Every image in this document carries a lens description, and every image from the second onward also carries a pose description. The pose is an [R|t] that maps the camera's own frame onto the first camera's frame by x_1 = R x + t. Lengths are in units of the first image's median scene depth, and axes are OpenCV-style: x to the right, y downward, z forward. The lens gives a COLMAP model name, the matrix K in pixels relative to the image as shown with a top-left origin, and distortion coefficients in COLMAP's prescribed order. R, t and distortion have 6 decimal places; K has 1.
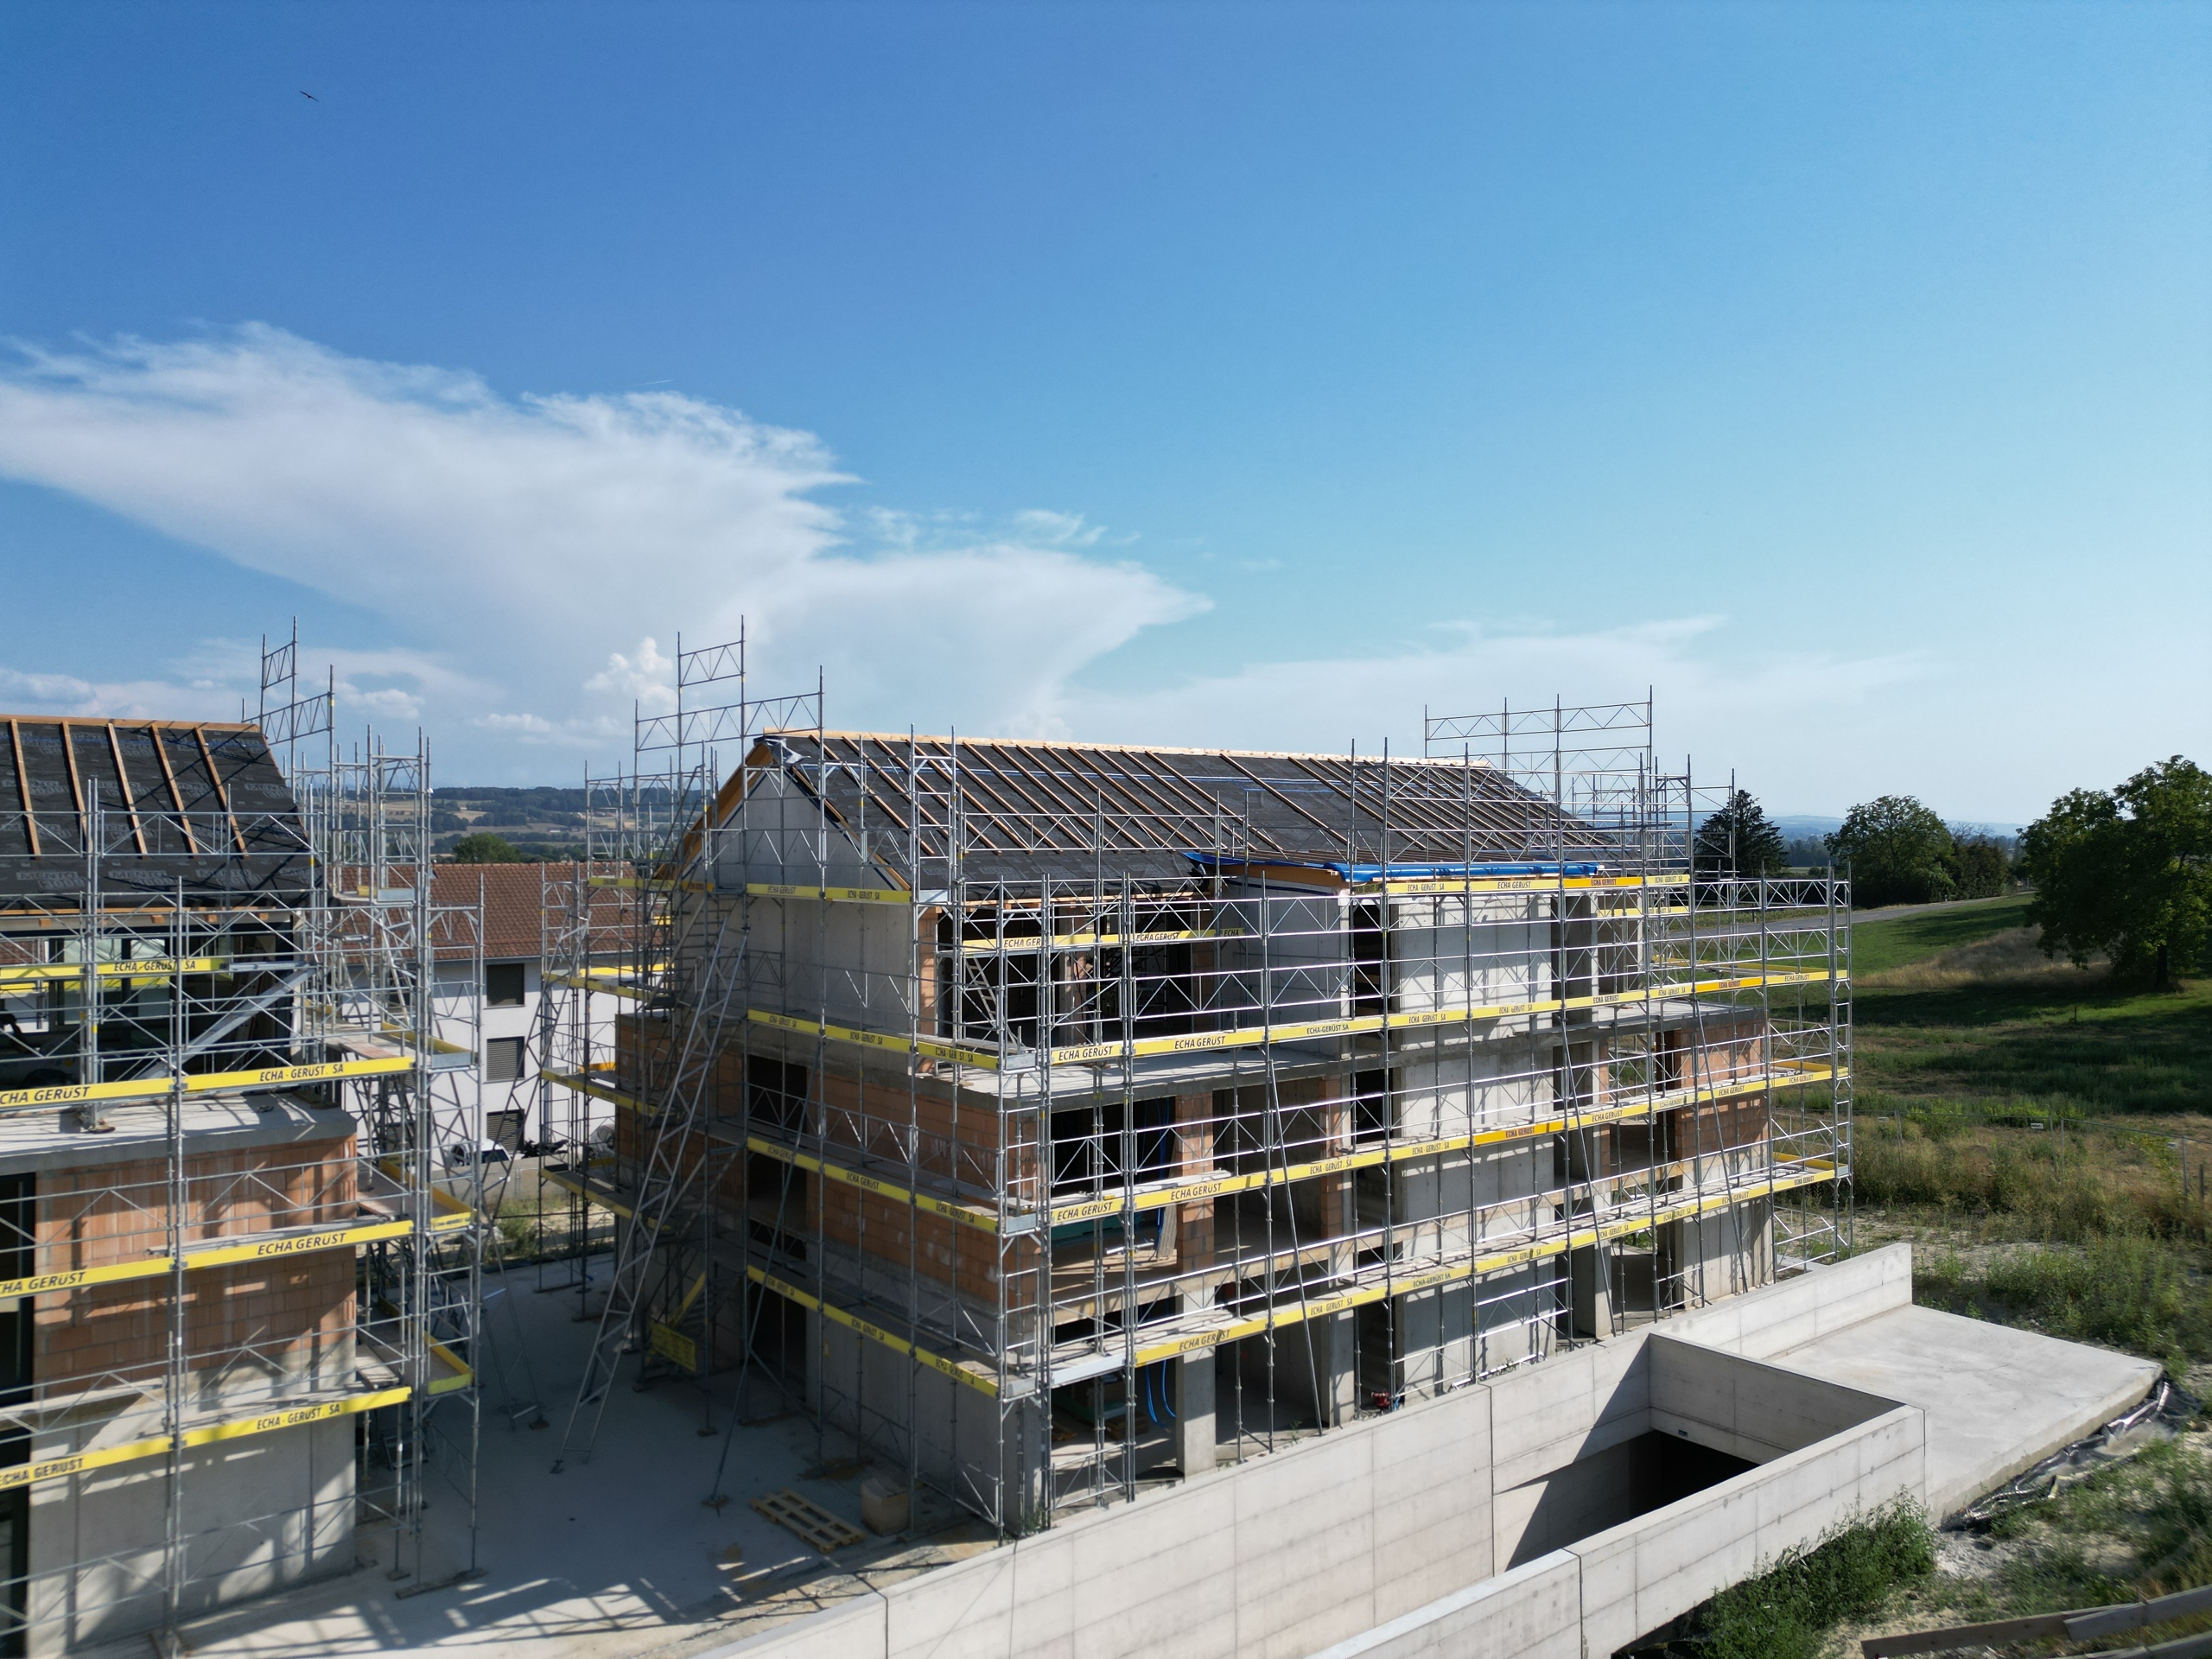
lens RADIAL K [[1536.3, 0, 1093.5], [0, 1536.3, 835.2], [0, 0, 1]] dist [0.030376, -0.022739]
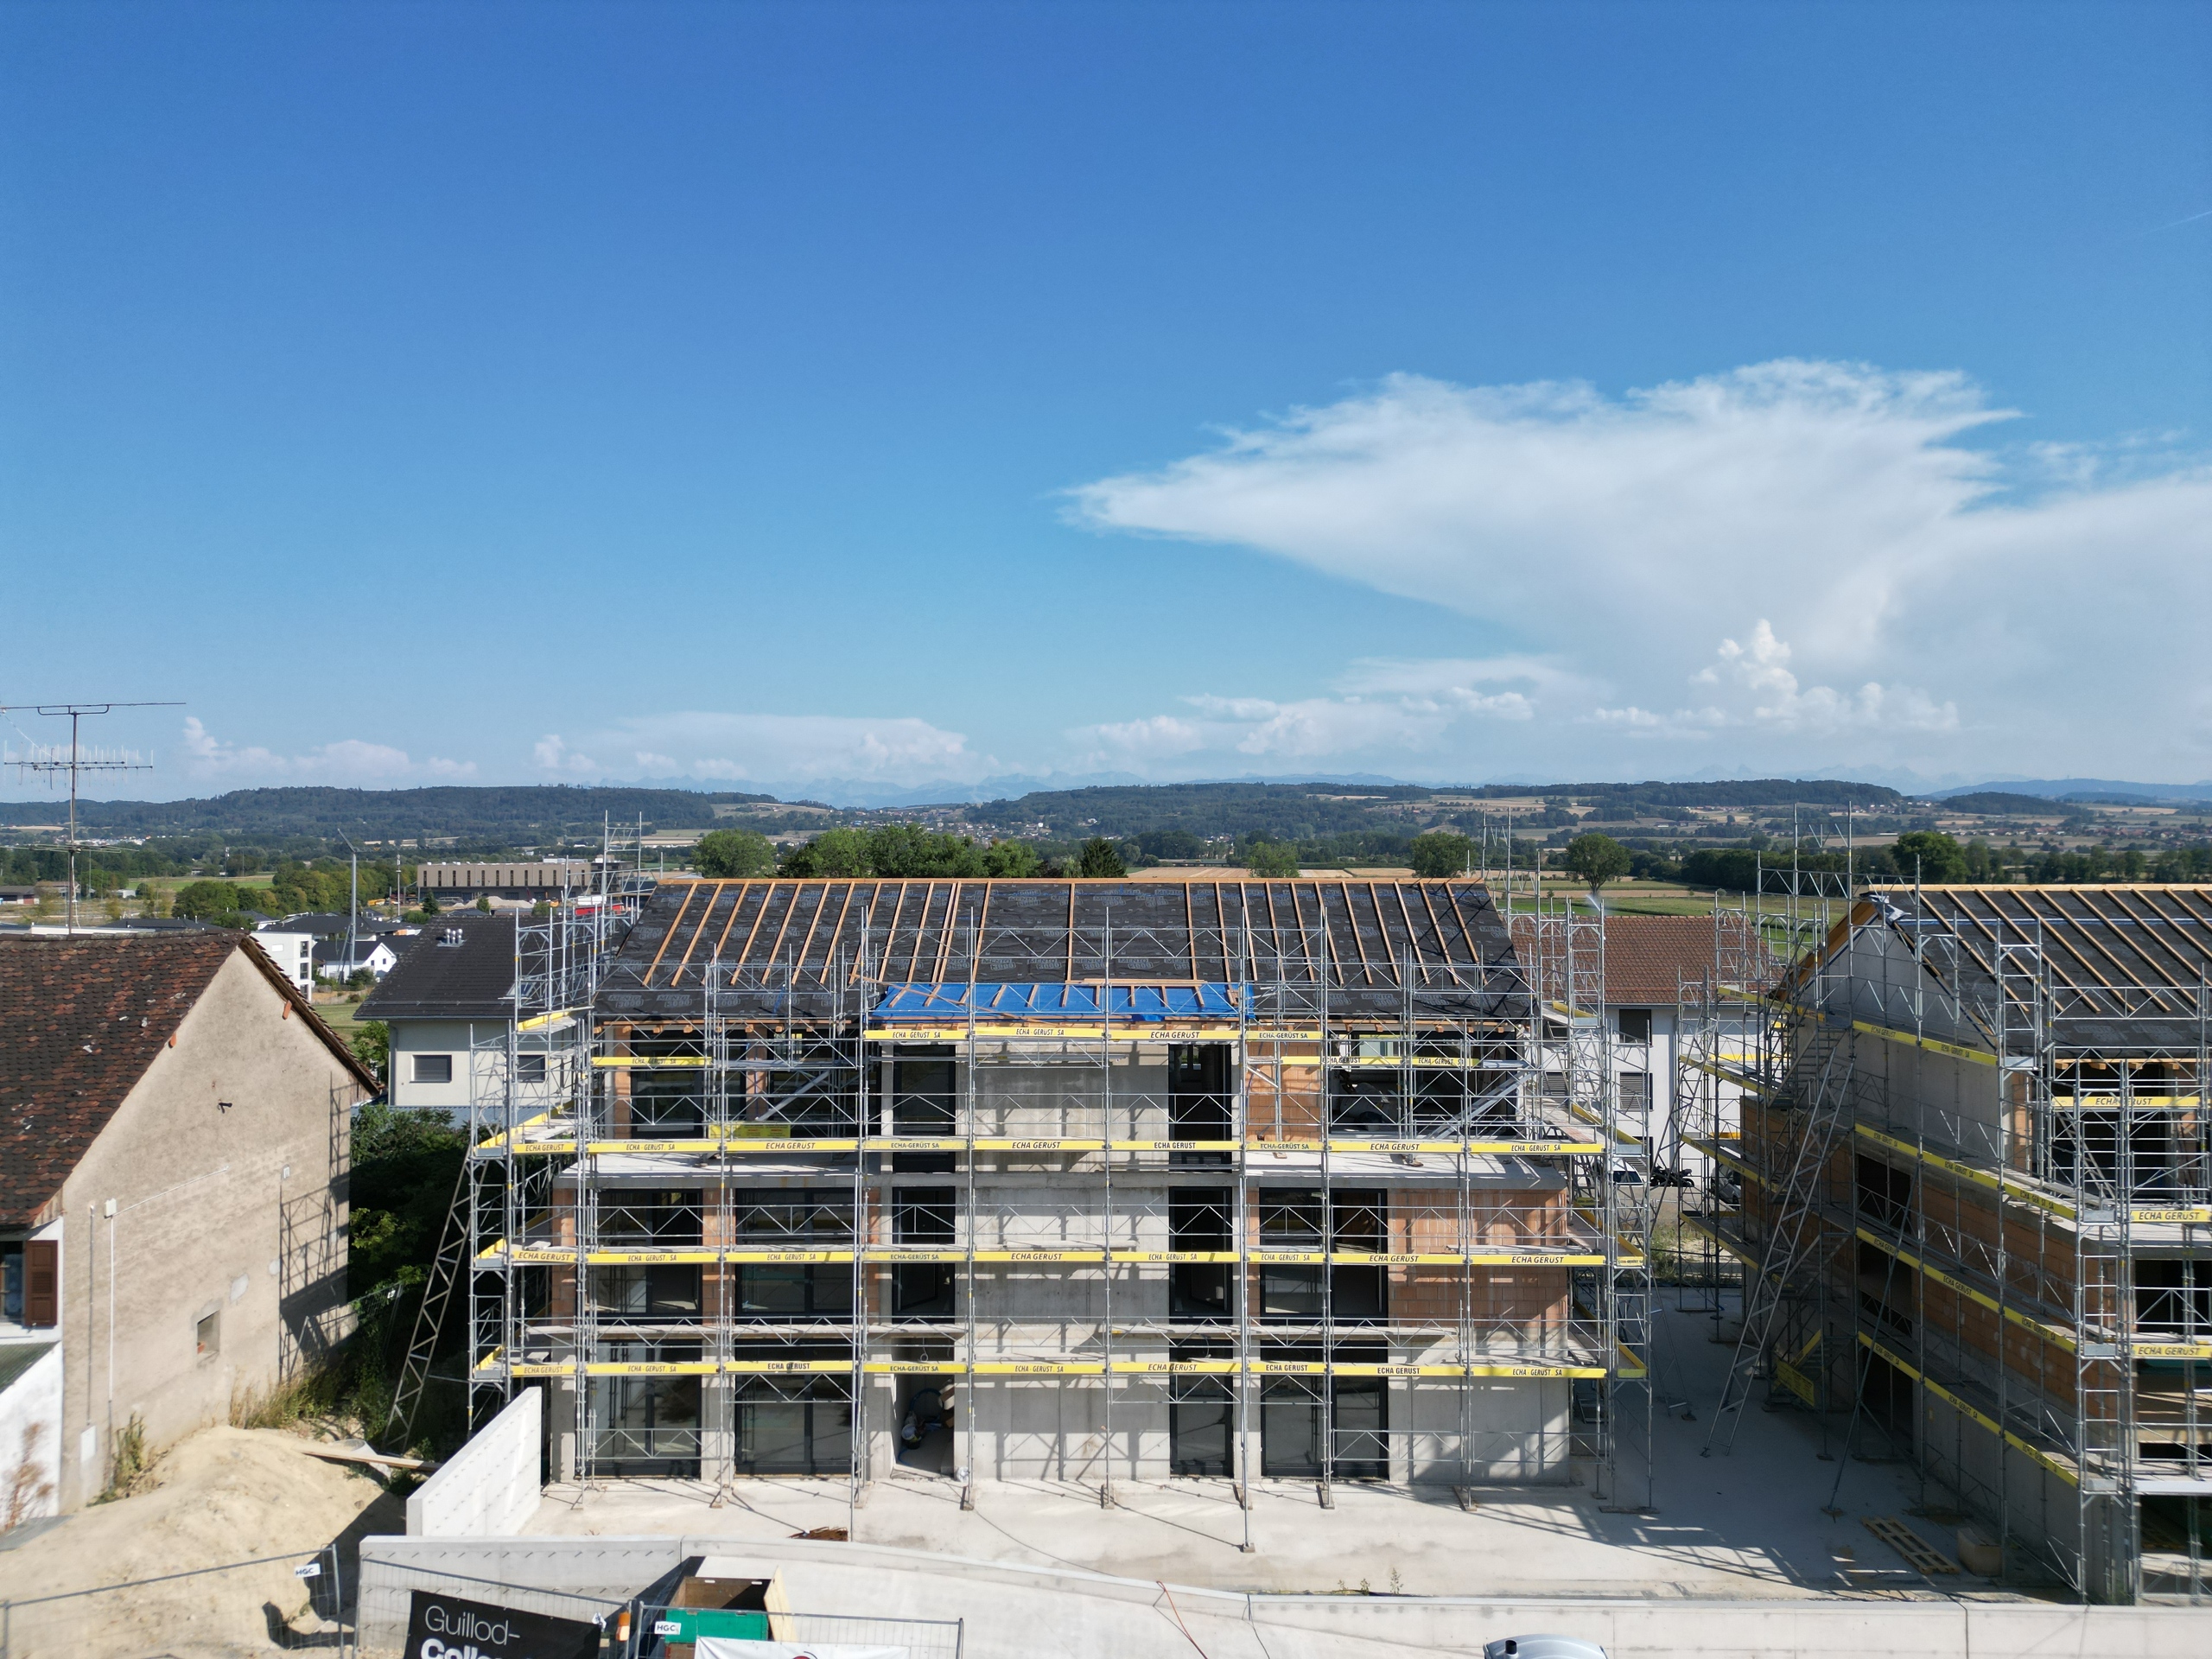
lens RADIAL K [[1536.3, 0, 1081.1], [0, 1536.3, 806.8], [0, 0, 1]] dist [0.030376, -0.022739]
pose [[0.766964, -0.009465, -0.641621, 0.098868], [0.001423, 0.999914, -0.013049, -0.126237], [0.641689, 0.009095, 0.766911, -0.357739]]
